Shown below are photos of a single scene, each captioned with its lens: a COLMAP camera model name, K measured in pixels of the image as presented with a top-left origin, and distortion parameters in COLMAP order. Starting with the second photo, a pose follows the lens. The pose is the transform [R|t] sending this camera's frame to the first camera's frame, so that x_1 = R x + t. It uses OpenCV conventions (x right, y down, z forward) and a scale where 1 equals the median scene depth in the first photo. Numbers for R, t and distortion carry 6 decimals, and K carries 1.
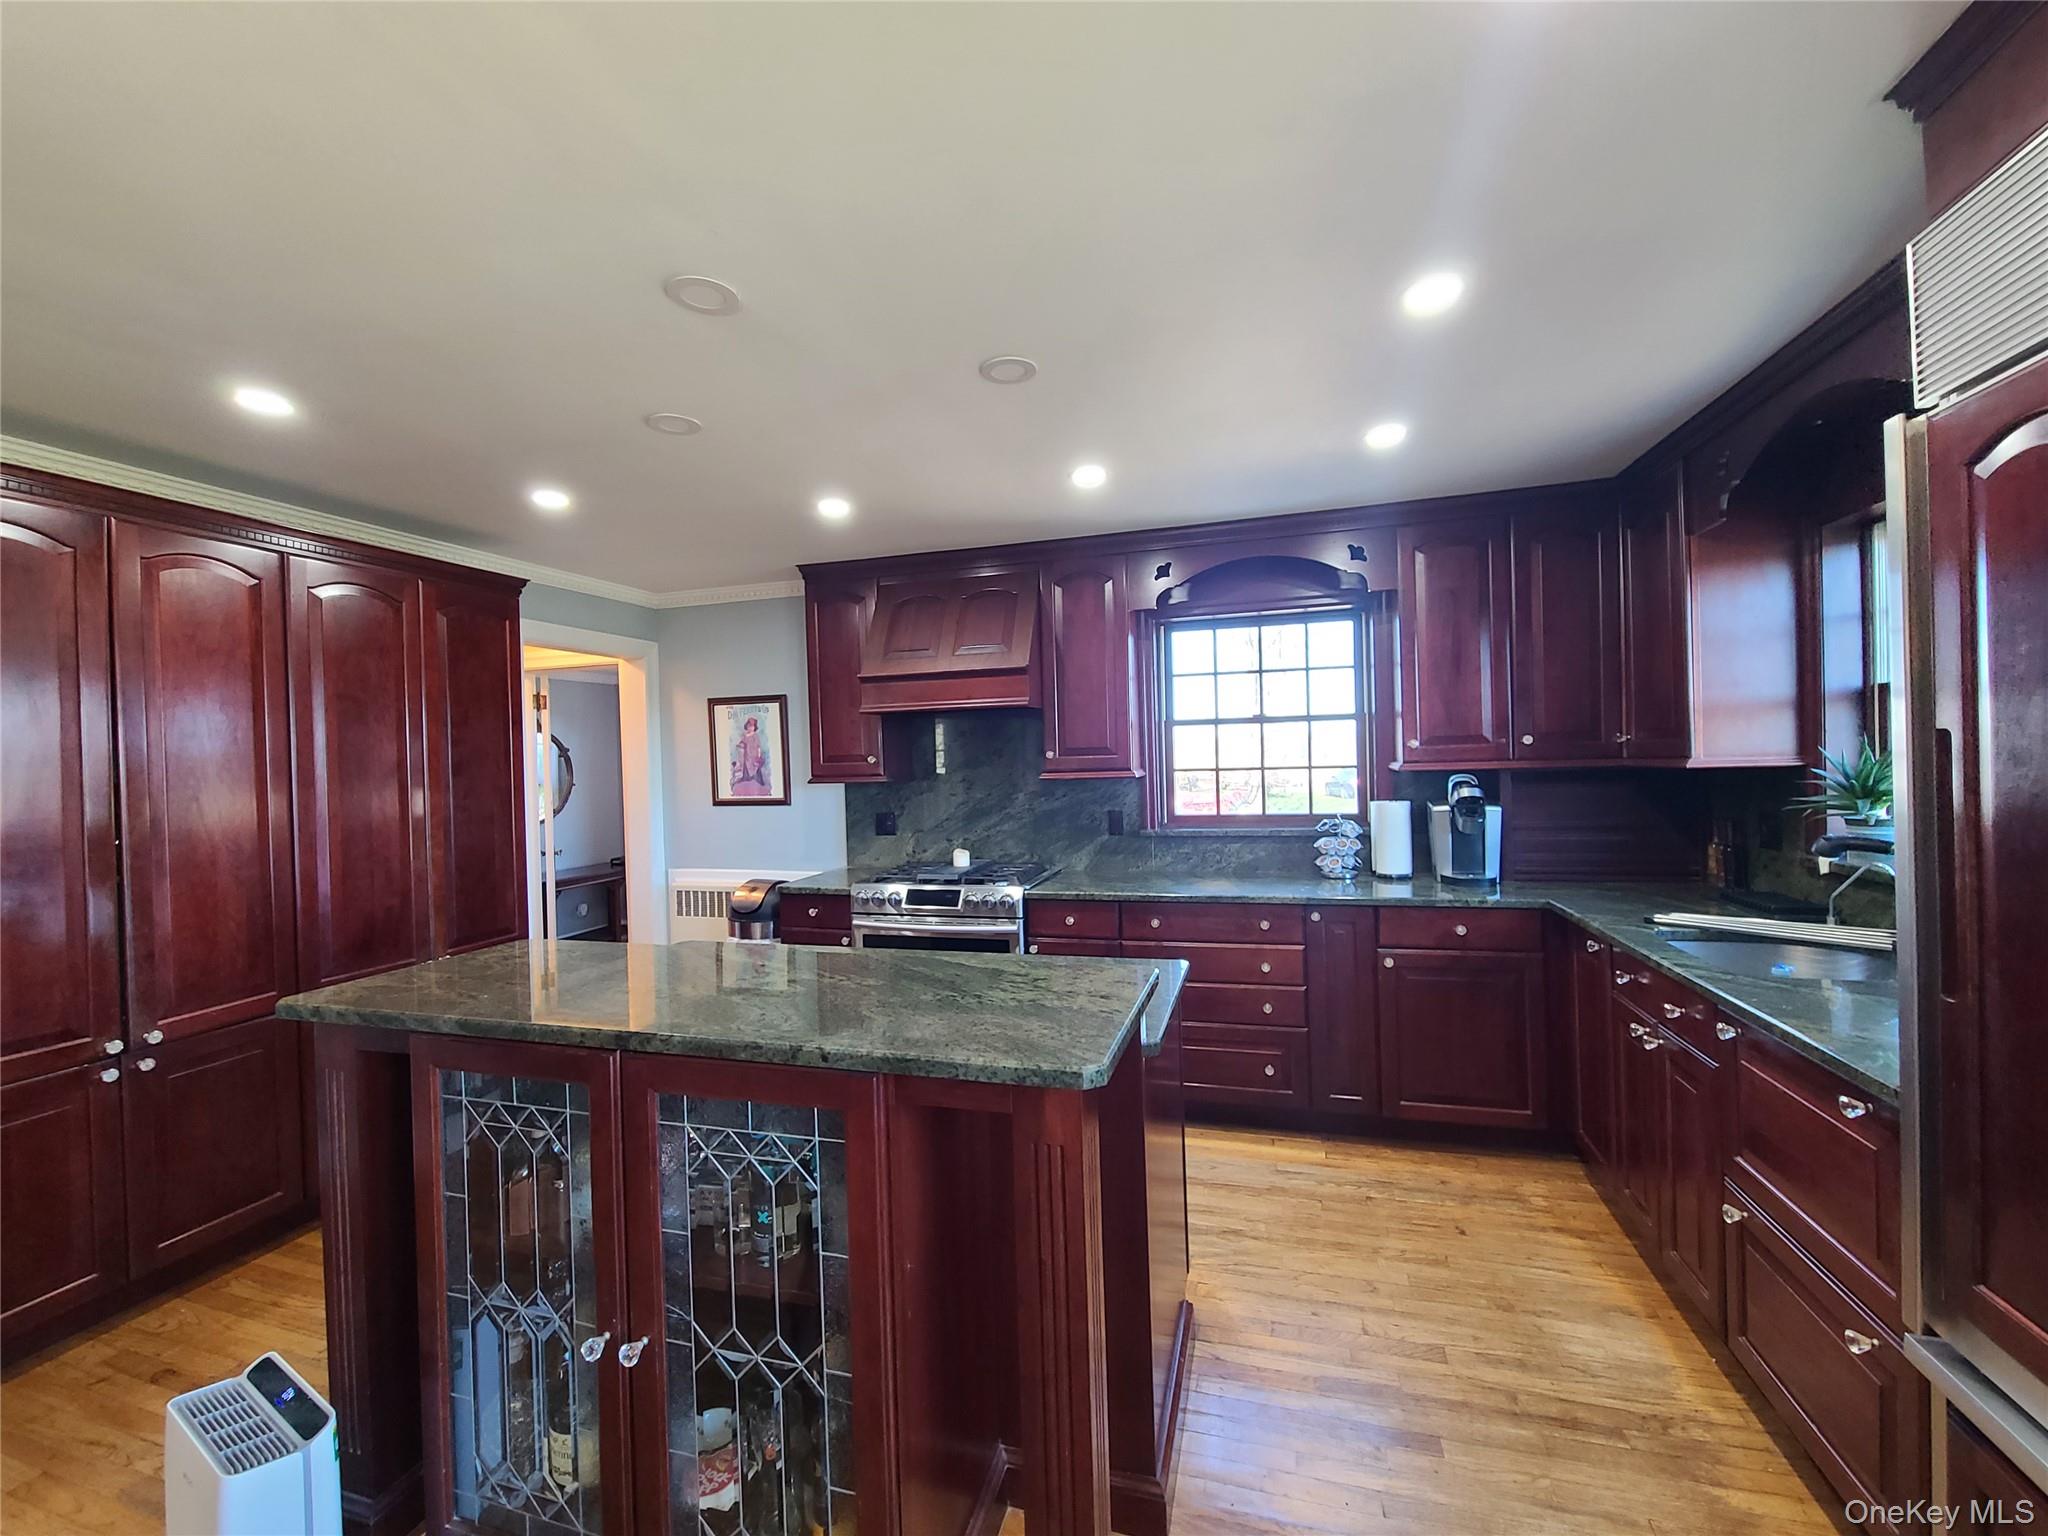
lens RADIAL K [[835.9, 0, 1024.0], [0, 835.9, 768.0], [0, 0, 1]] dist [0.003126, -0.004141]
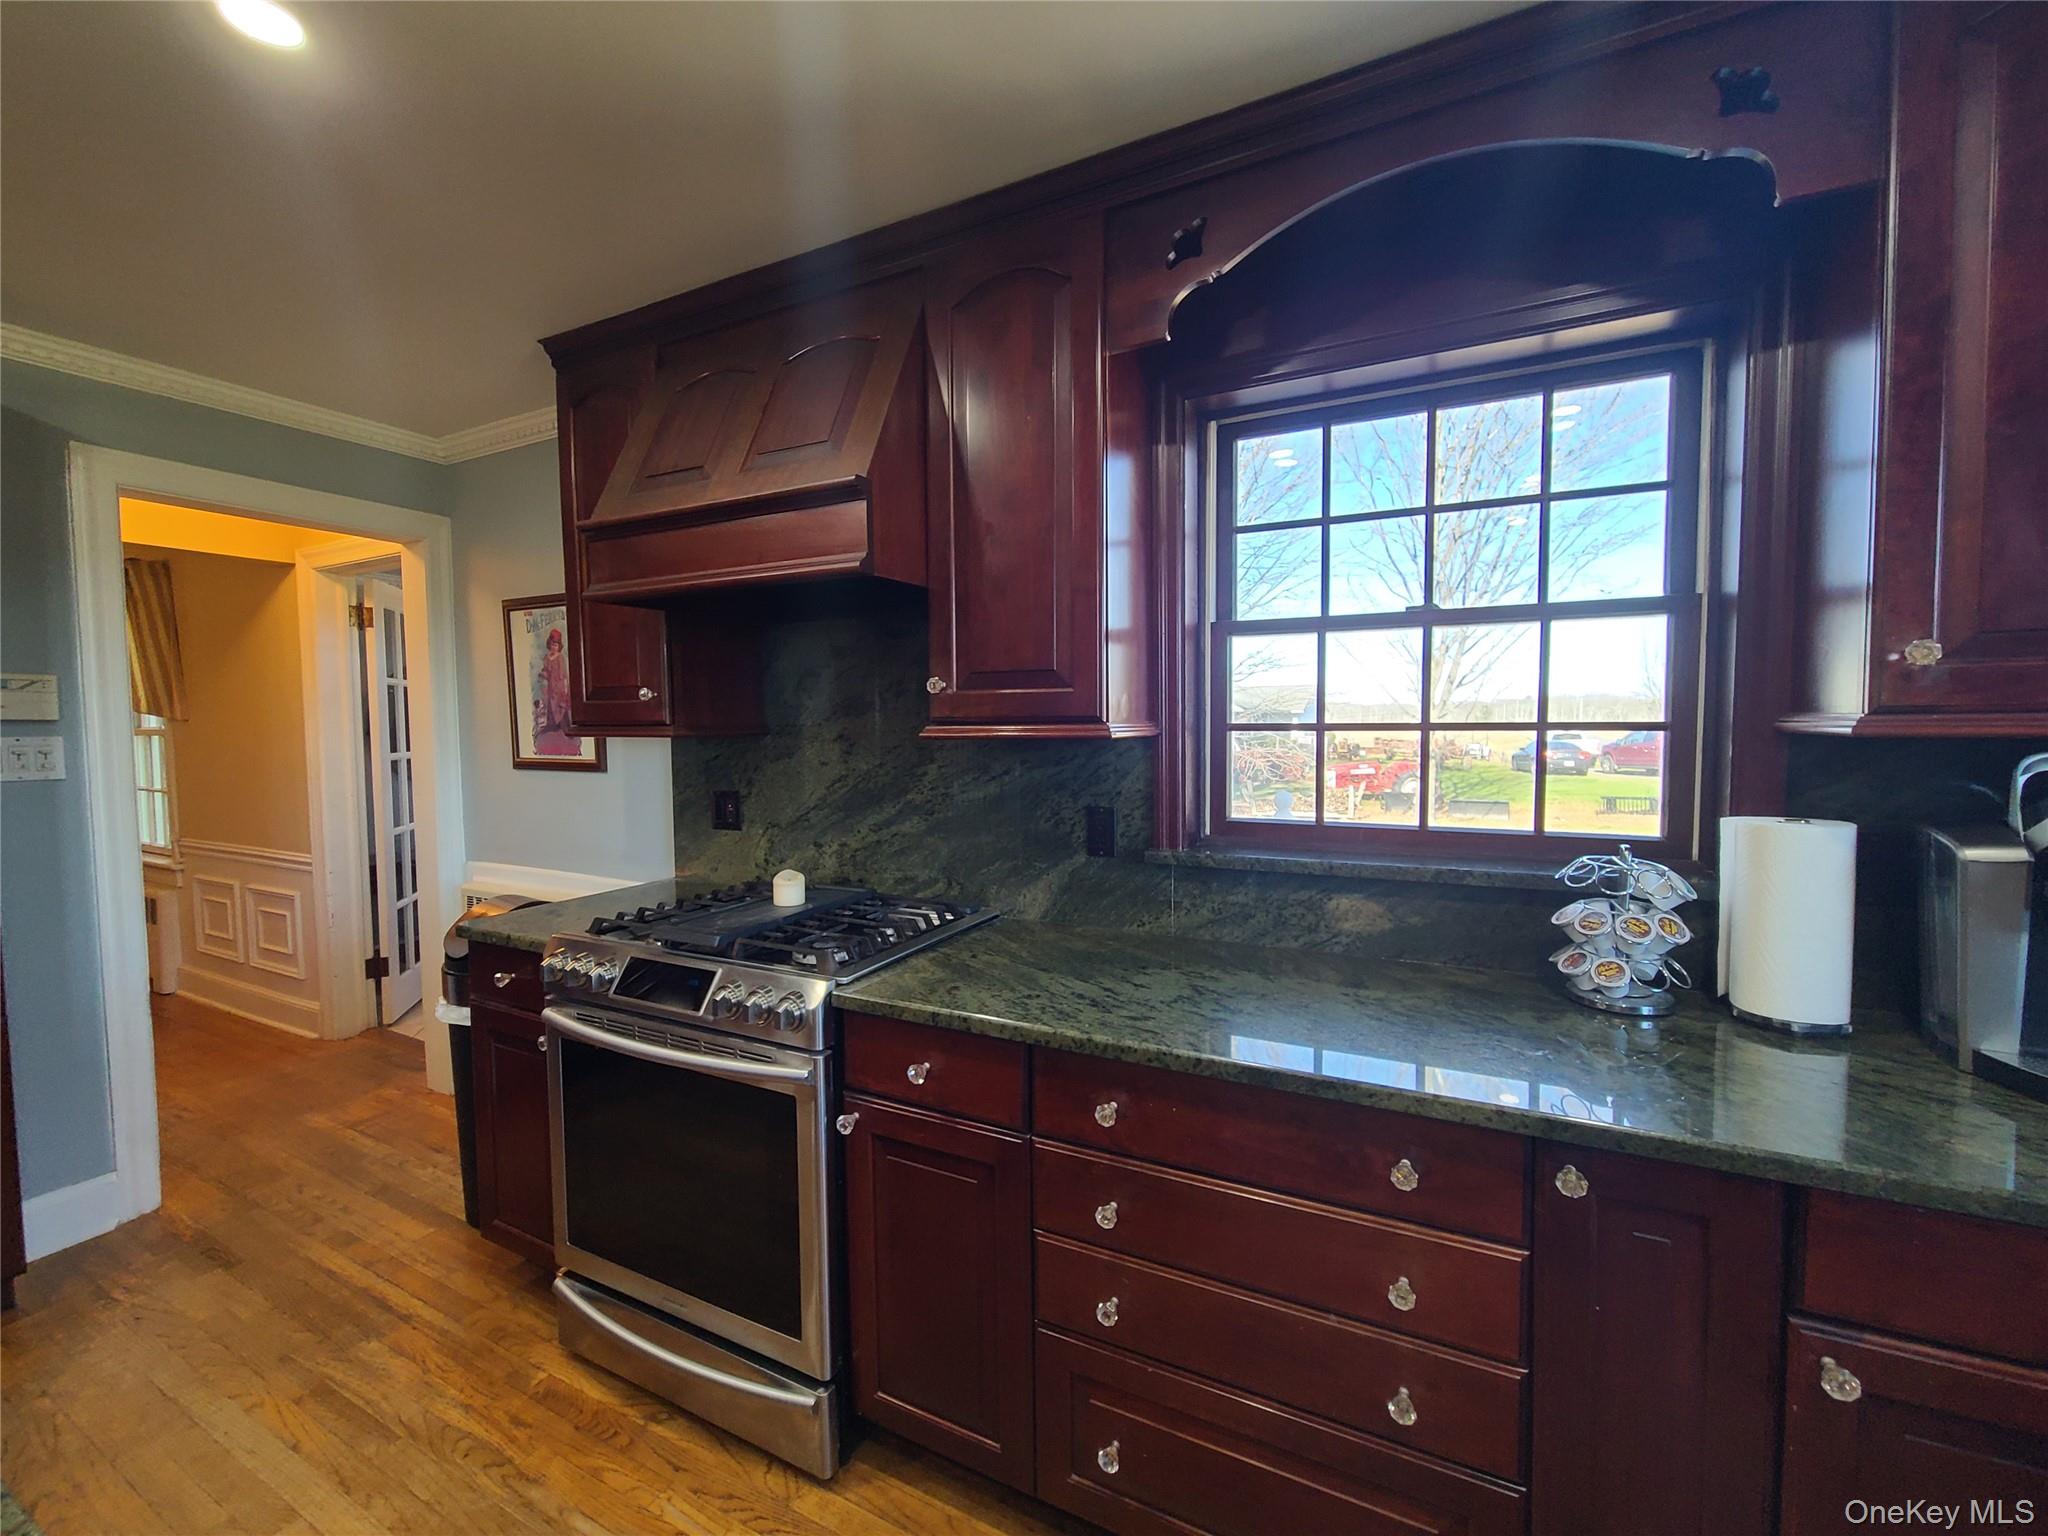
lens RADIAL K [[828.3, 0, 1031.8], [0, 828.3, 765.1], [0, 0, 1]] dist [-0.000153, 0.000168]
pose [[0.983960, 0.029159, -0.175988, 0.158087], [-0.021552, 0.998755, 0.044979, 0.006092], [0.177081, -0.040465, 0.983364, 0.529503]]
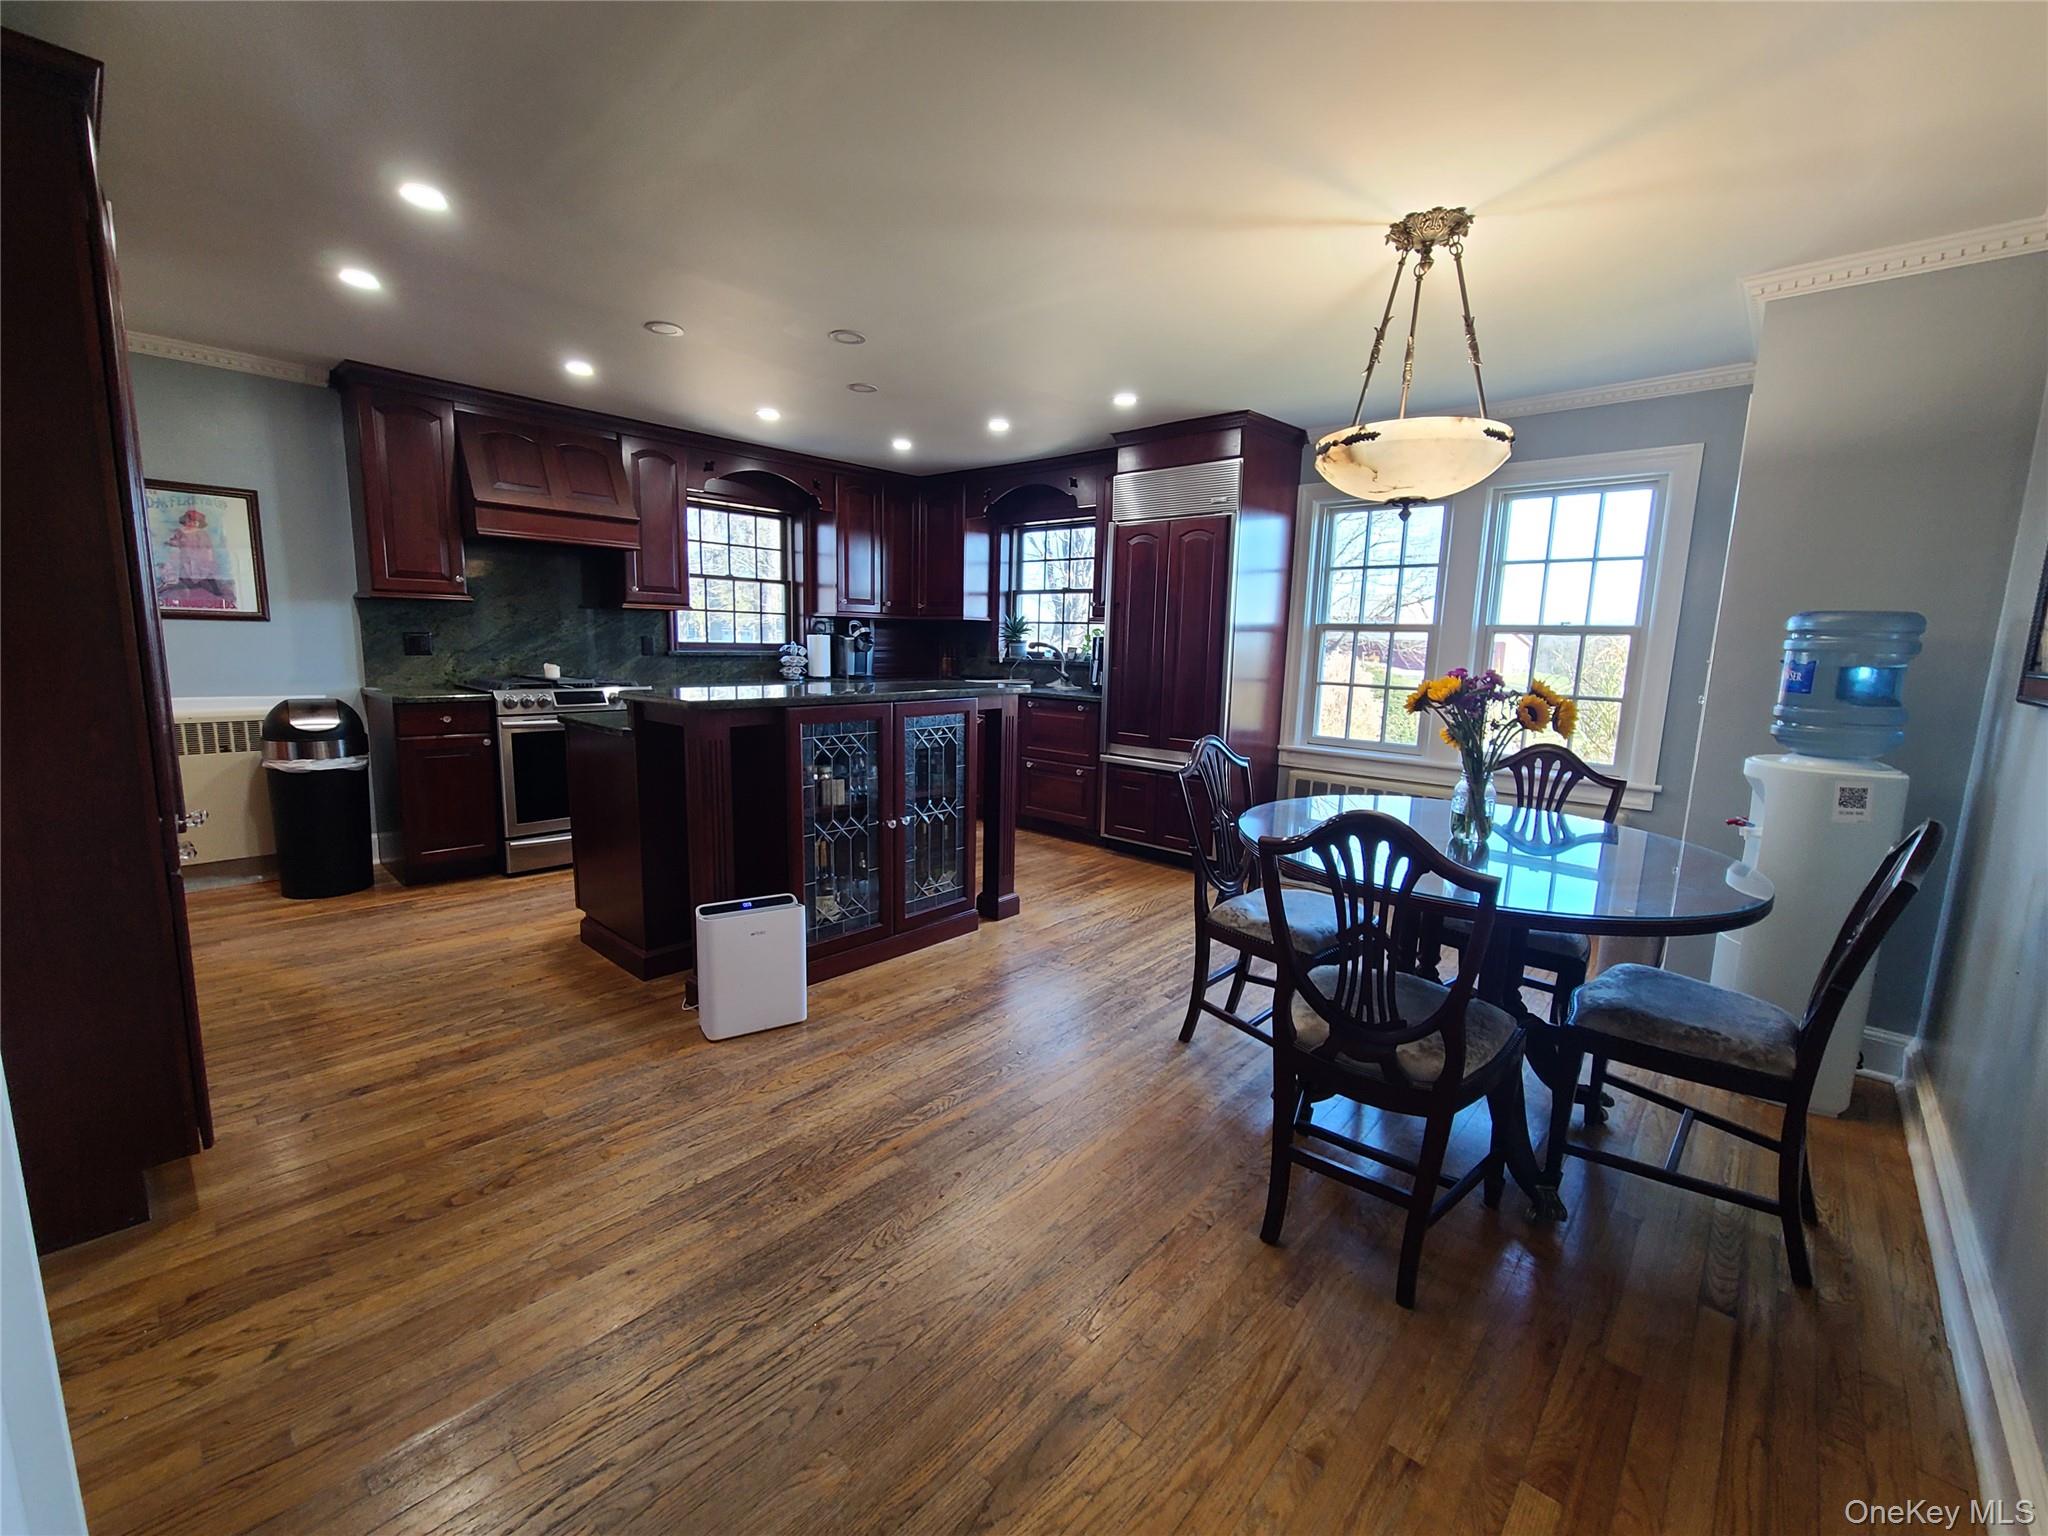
lens RADIAL K [[828.3, 0, 1031.8], [0, 828.3, 765.1], [0, 0, 1]] dist [-0.000153, 0.000168]
pose [[0.418362, -0.102185, 0.902514, -0.866445], [-0.028043, 0.991724, 0.125285, 0.073327], [-0.907848, -0.077723, 0.412034, -0.119982]]
